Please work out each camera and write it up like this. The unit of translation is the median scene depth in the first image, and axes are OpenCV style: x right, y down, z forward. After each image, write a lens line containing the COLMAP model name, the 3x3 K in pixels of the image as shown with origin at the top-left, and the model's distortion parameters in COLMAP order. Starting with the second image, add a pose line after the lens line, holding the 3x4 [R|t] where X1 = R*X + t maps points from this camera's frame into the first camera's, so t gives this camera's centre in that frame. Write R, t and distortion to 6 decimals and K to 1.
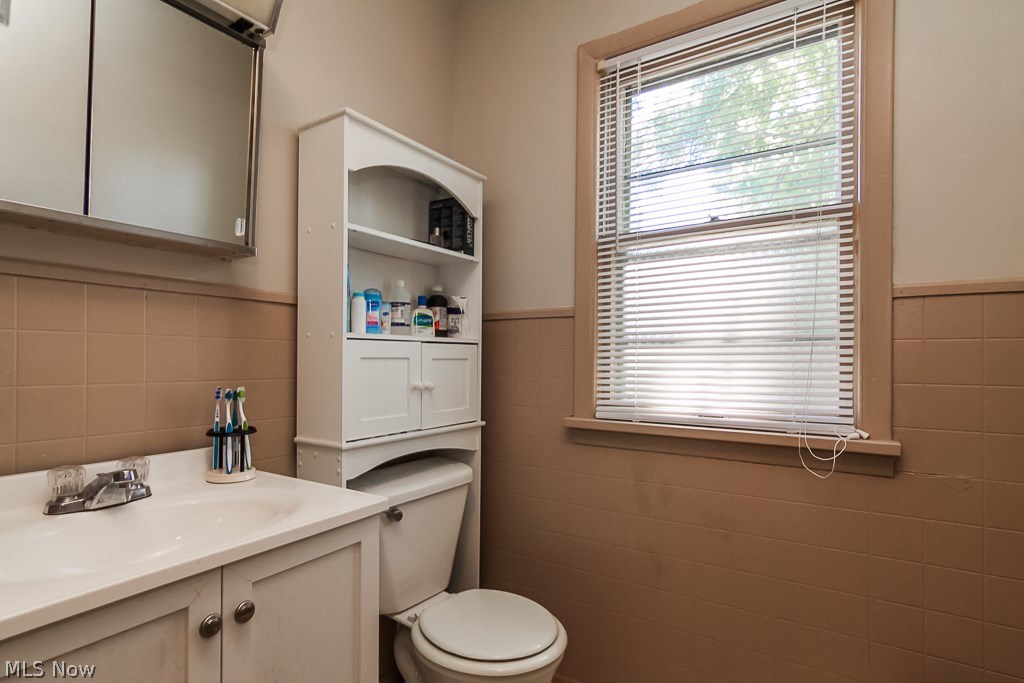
lens RADIAL K [[521.2, 0, 513.2], [0, 521.2, 376.0], [0, 0, 1]] dist [0.000349, 0.000045]
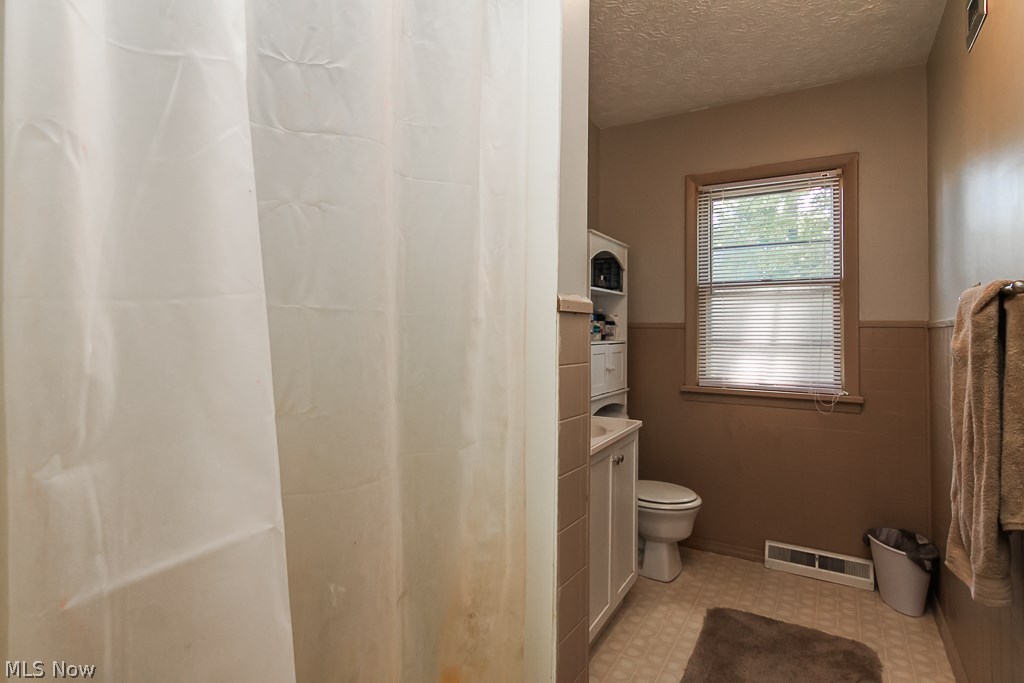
lens RADIAL K [[529.0, 0, 514.4], [0, 529.0, 334.0], [0, 0, 1]] dist [0.001031, 0.000831]
pose [[0.999649, 0.001516, 0.026462, -0.512827], [-0.000937, 0.999760, -0.021878, -0.055526], [-0.026488, 0.021845, 0.999410, -0.783968]]
